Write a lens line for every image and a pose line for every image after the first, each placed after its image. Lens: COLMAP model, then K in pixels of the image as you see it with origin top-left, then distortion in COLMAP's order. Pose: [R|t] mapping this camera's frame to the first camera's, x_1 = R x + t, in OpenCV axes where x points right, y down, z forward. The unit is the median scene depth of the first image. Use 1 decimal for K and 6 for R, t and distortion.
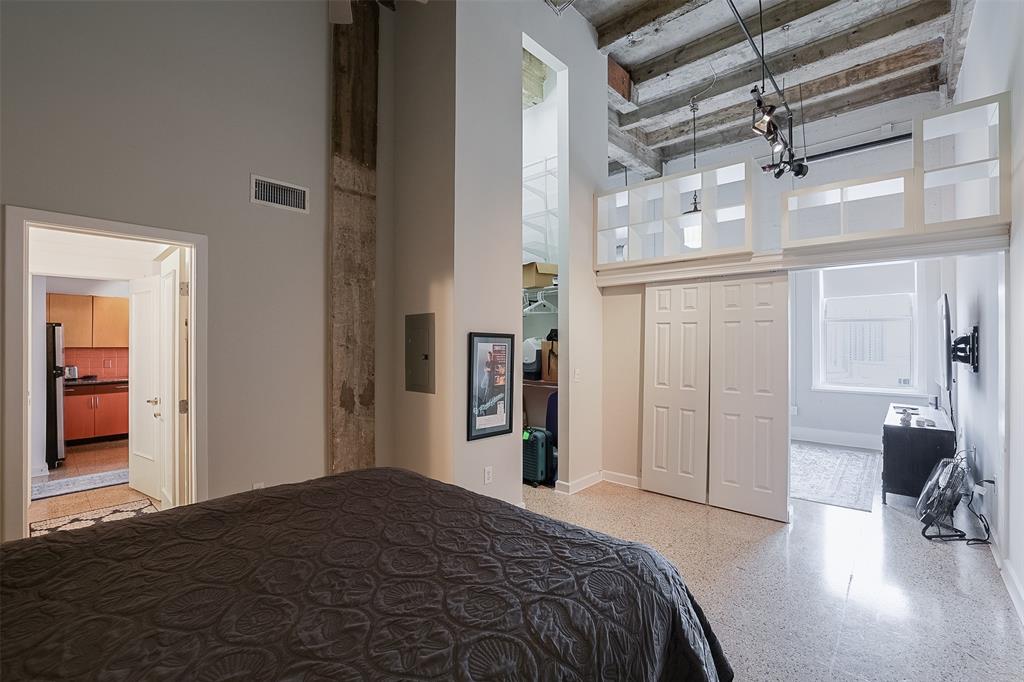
lens RADIAL K [[440.9, 0, 513.3], [0, 440.9, 342.3], [0, 0, 1]] dist [-0.046115, 0.018646]
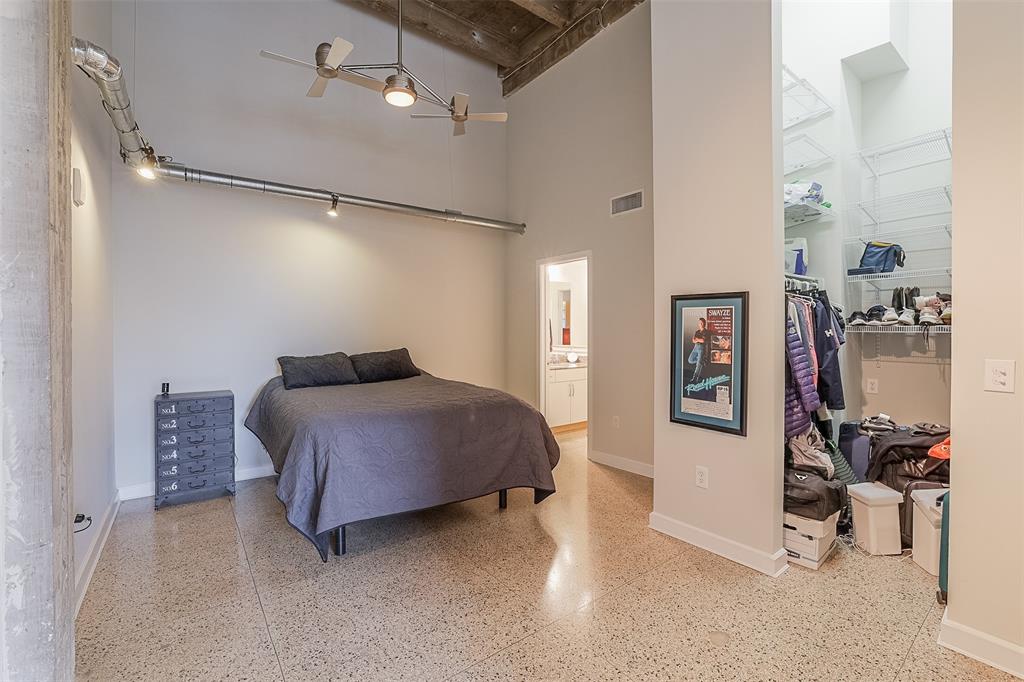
lens RADIAL K [[440.9, 0, 513.3], [0, 440.9, 342.3], [0, 0, 1]] dist [-0.046115, 0.018646]
pose [[-0.206779, 0.017455, -0.978232, 0.765025], [0.003614, 0.999848, 0.017077, 0.049457], [0.978381, -0.000004, -0.206811, 0.832057]]
